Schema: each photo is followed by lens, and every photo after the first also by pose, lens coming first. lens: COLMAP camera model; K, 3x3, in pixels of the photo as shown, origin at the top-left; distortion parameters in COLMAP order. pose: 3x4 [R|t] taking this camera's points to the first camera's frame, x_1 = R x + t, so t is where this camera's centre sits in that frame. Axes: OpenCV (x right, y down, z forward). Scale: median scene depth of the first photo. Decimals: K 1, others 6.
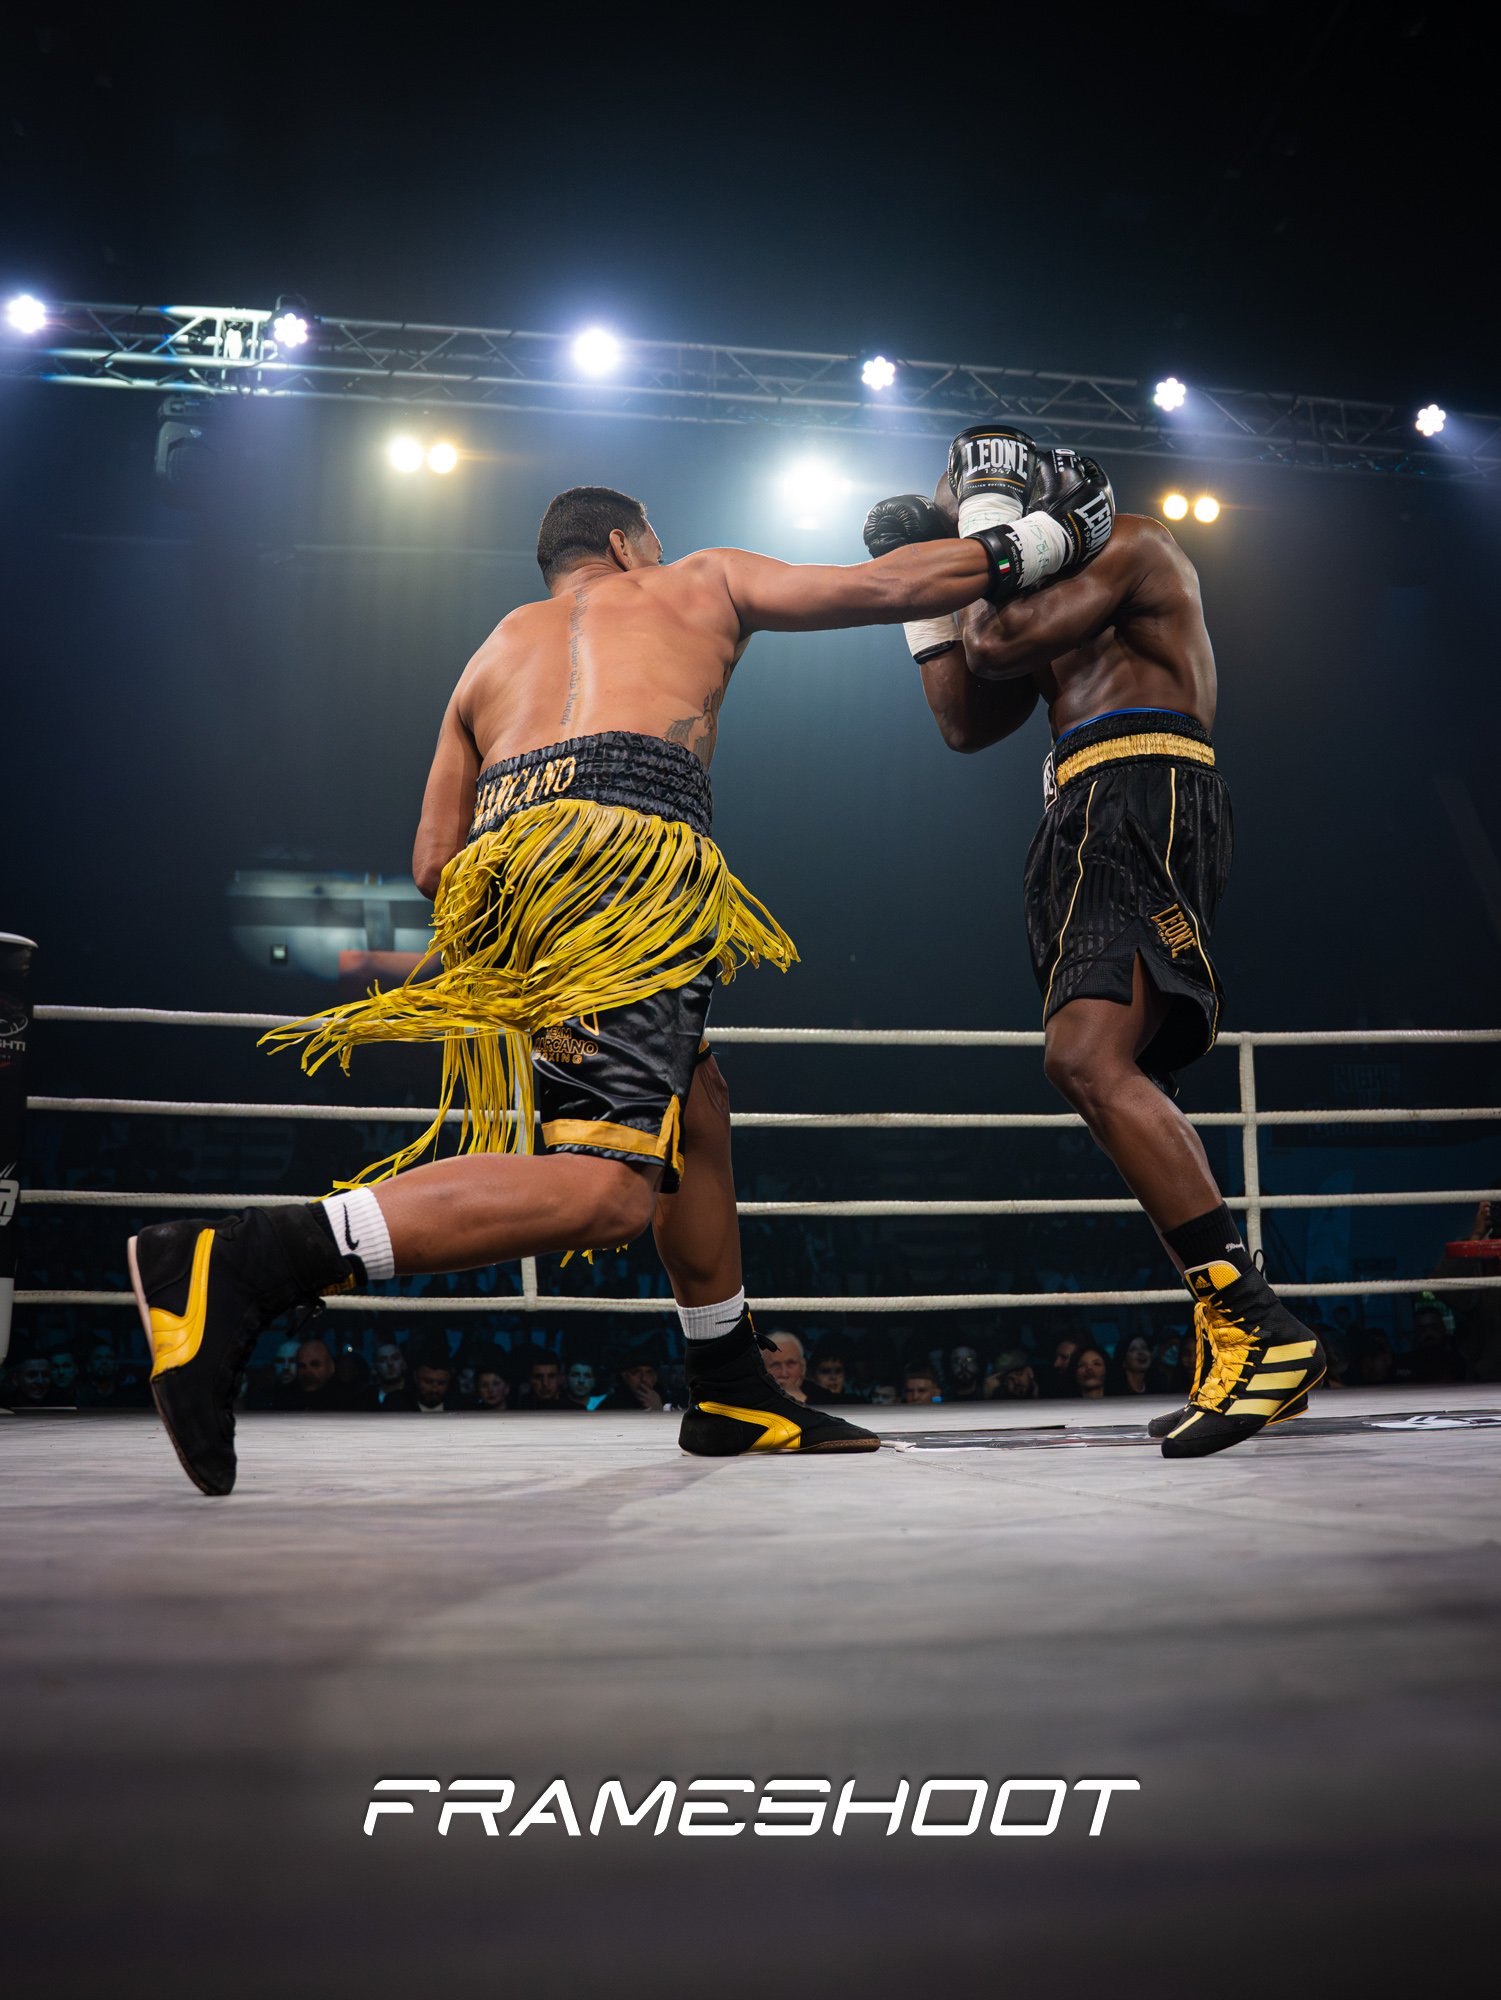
lens RADIAL K [[1880.2, 0, 827.9], [0, 1880.2, 916.7], [0, 0, 1]] dist [-0.120553, 0.000000]
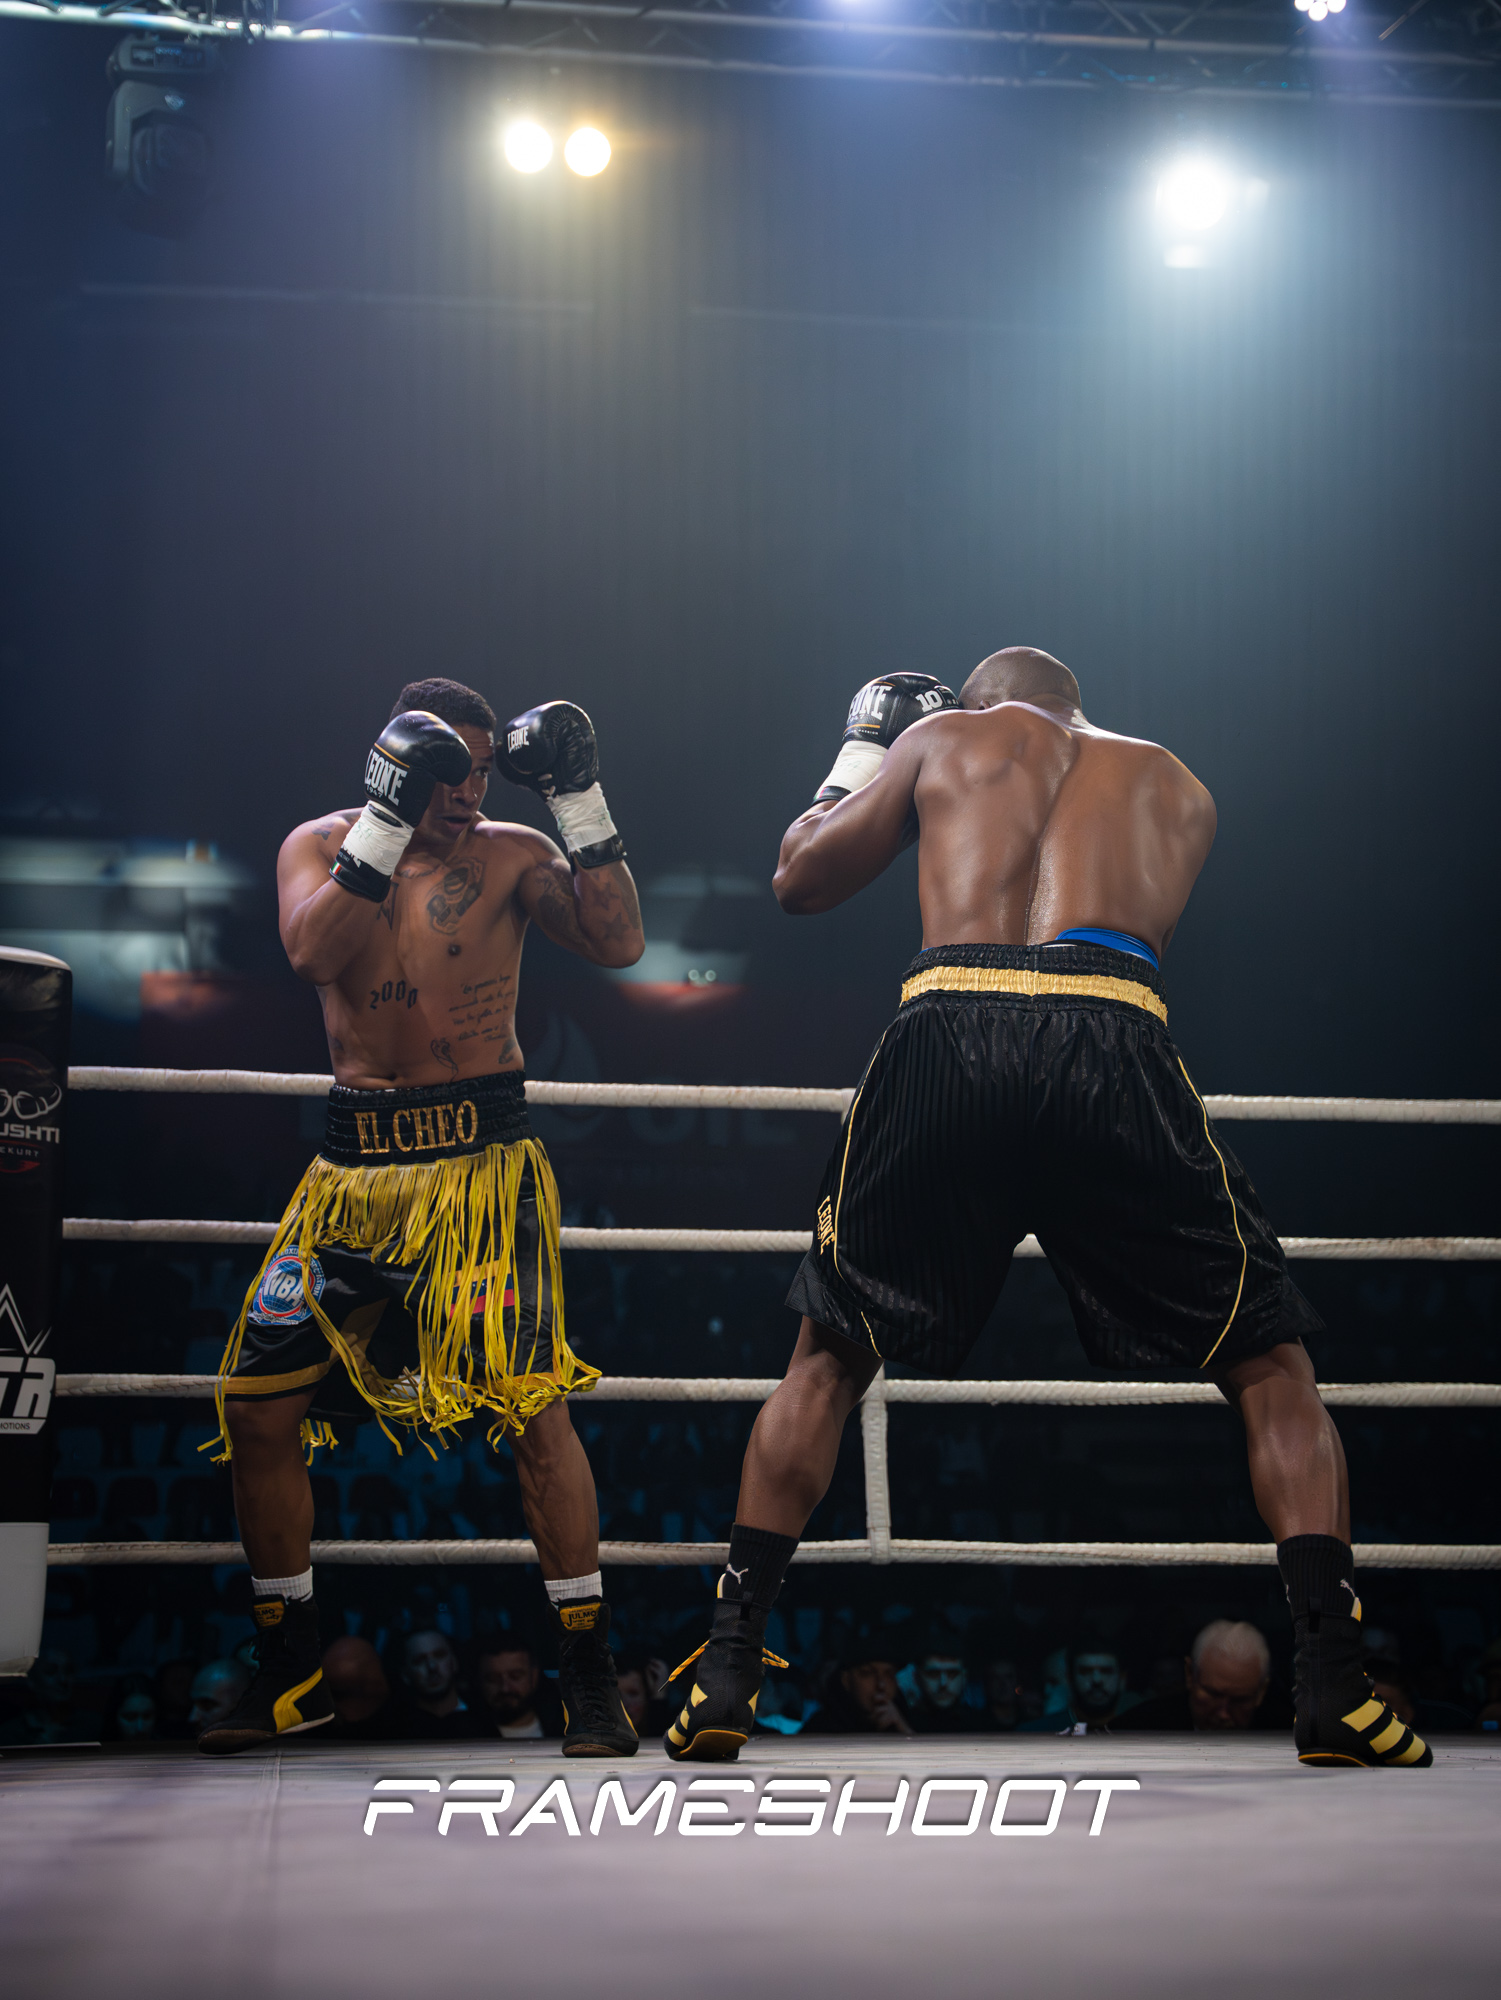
lens RADIAL K [[3192.6, 0, 608.5], [0, 3192.6, 940.1], [0, 0, 1]] dist [0.144940, 0.000000]
pose [[0.999703, -0.004444, -0.023981, -0.178652], [0.004694, 0.999935, 0.010403, -0.003238], [0.023933, -0.010512, 0.999658, -0.041804]]
